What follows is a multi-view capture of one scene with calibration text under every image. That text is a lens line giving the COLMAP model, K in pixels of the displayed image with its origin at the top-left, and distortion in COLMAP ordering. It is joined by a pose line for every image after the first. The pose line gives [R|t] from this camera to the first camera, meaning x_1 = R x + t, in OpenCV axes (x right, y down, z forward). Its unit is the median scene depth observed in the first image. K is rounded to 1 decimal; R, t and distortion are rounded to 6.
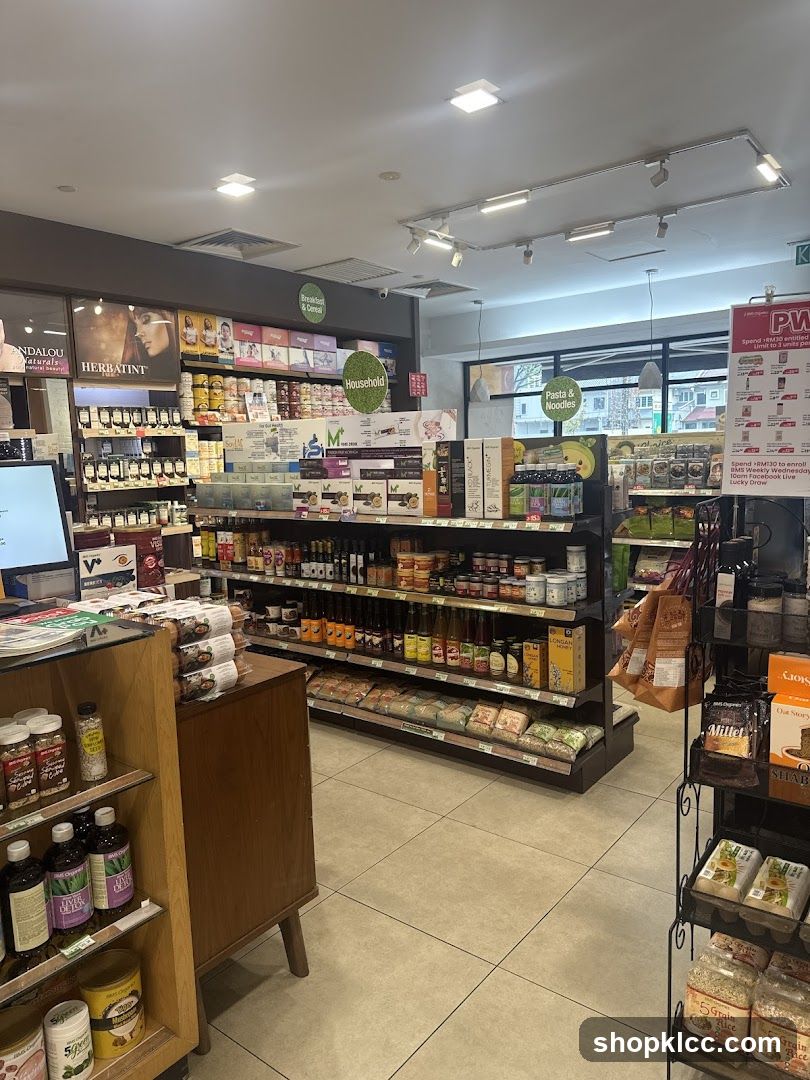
lens RADIAL K [[751.2, 0, 400.5], [0, 751.2, 545.6], [0, 0, 1]] dist [0.007823, -0.025010]
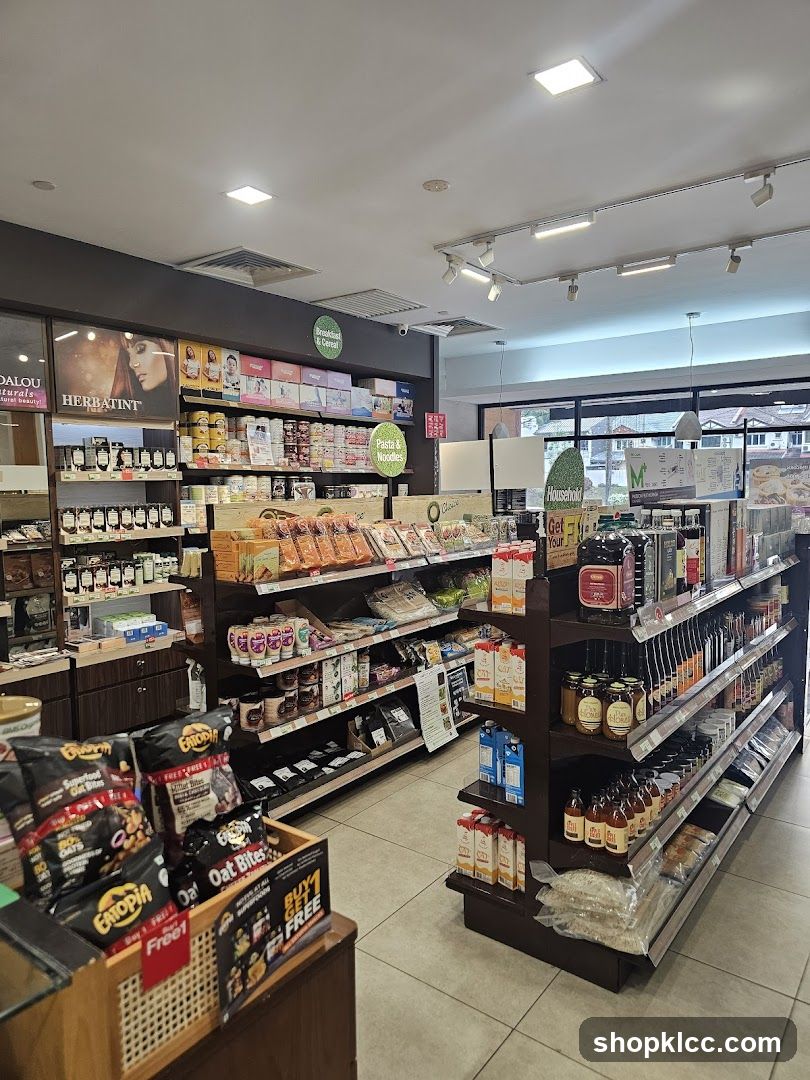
lens RADIAL K [[713.6, 0, 409.4], [0, 713.6, 543.1], [0, 0, 1]] dist [0.007017, 0.006819]
pose [[0.999430, 0.022987, 0.024730, -0.036484], [-0.021921, 0.998855, -0.042530, -0.040598], [-0.025679, 0.041963, 0.998789, 0.150321]]
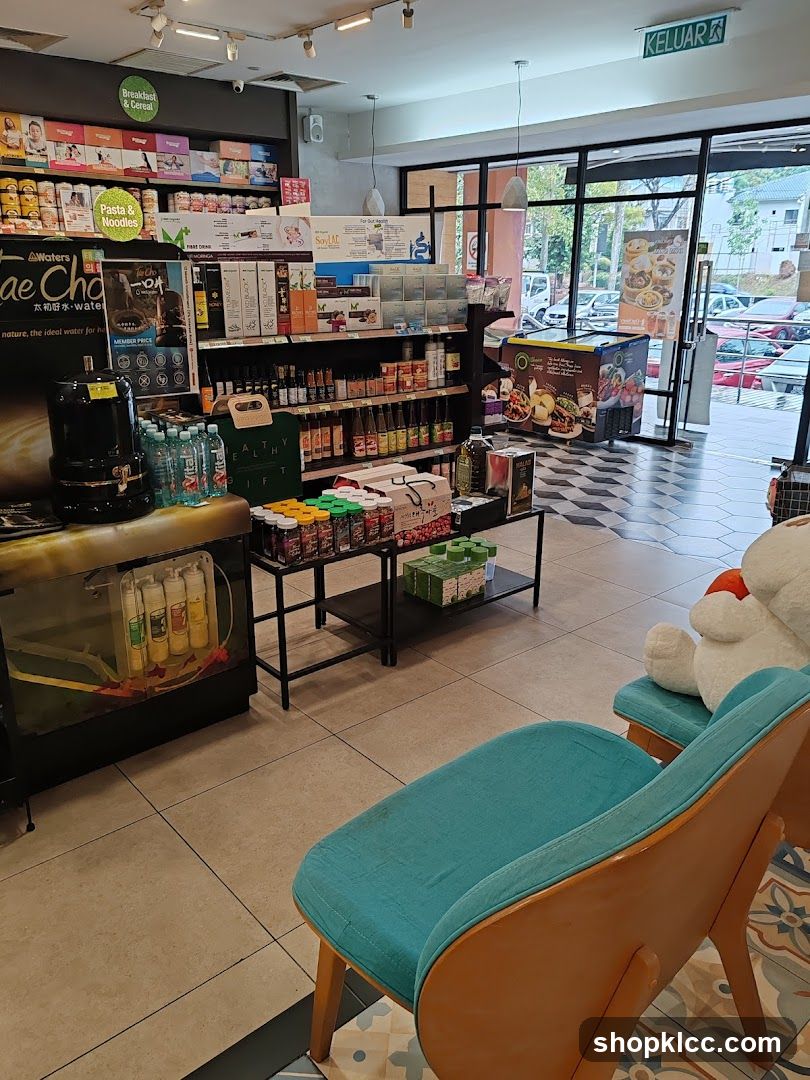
lens RADIAL K [[814.0, 0, 403.7], [0, 814.0, 539.8], [0, 0, 1]] dist [-0.004043, -0.004299]
pose [[0.983996, 0.094495, -0.151074, 0.440956], [-0.062393, 0.976851, 0.204621, -0.016459], [0.166912, -0.191921, 0.967113, -0.026630]]
